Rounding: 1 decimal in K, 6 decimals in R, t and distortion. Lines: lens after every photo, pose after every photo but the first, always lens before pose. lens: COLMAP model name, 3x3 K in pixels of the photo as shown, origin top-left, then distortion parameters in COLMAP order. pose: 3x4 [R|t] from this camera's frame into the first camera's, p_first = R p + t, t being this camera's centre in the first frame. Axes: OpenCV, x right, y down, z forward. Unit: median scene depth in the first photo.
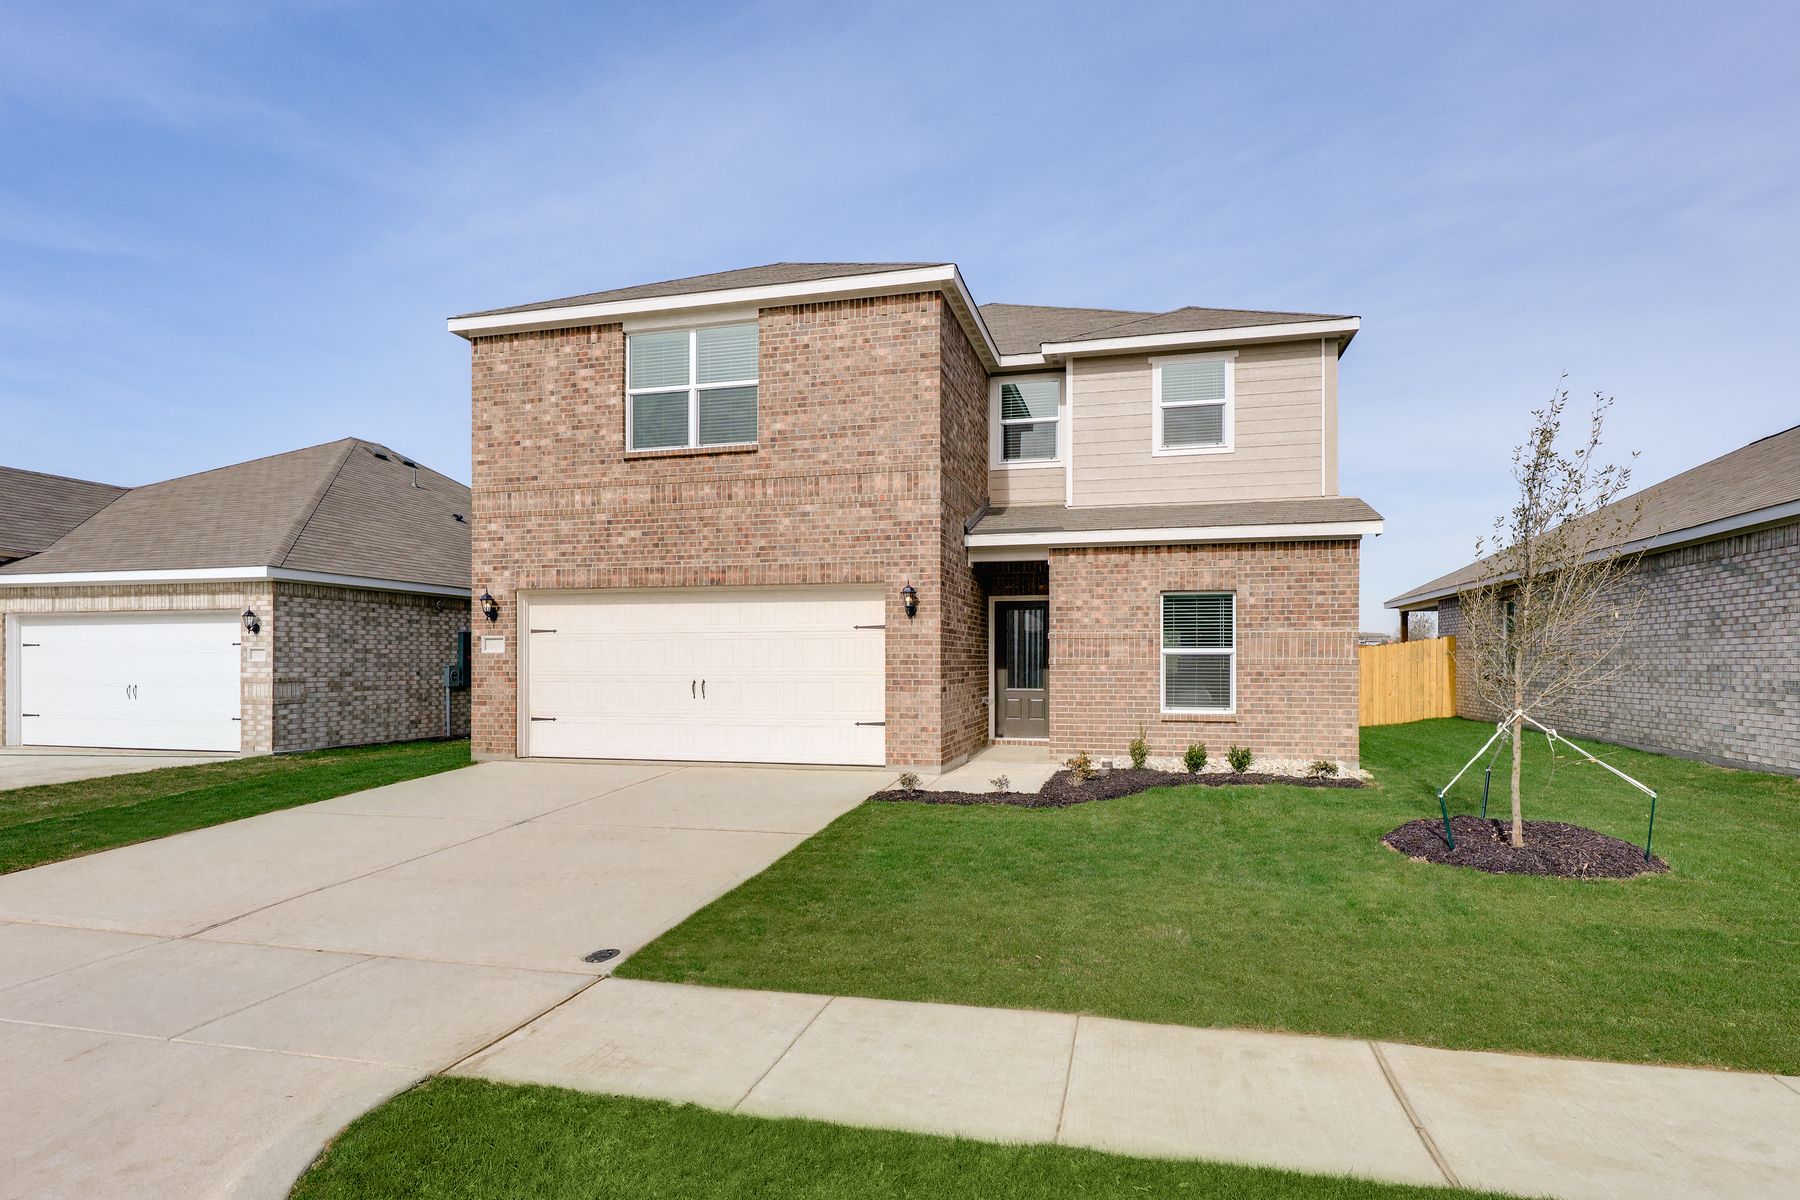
lens RADIAL K [[839.5, 0, 890.4], [0, 839.5, 597.5], [0, 0, 1]] dist [-0.001064, 0.000391]
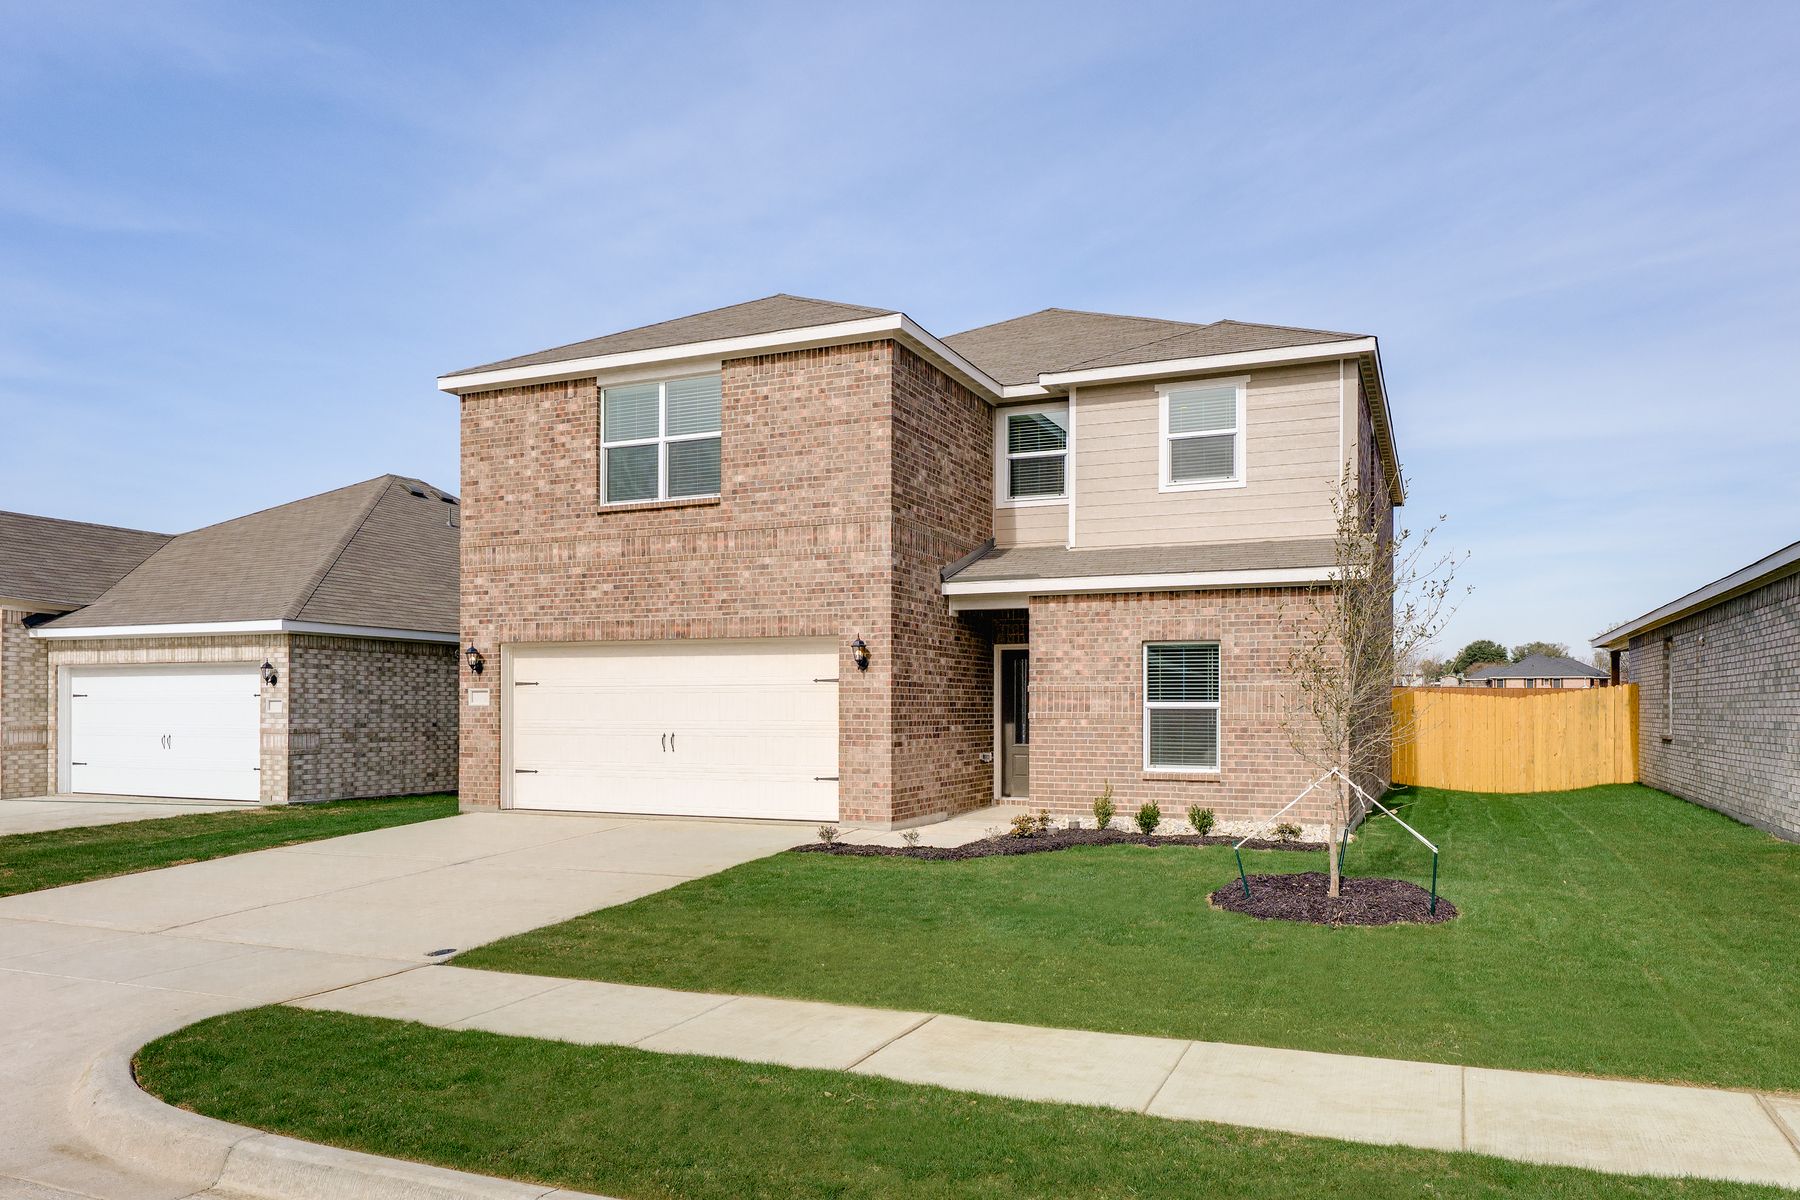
lens RADIAL K [[1013.1, 0, 899.9], [0, 1013.1, 621.5], [0, 0, 1]] dist [-0.001399, -0.000102]
pose [[0.991872, -0.008721, -0.126940, 0.193333], [0.007243, 0.999901, -0.012100, -0.017355], [0.127033, 0.011082, 0.991837, -0.154587]]
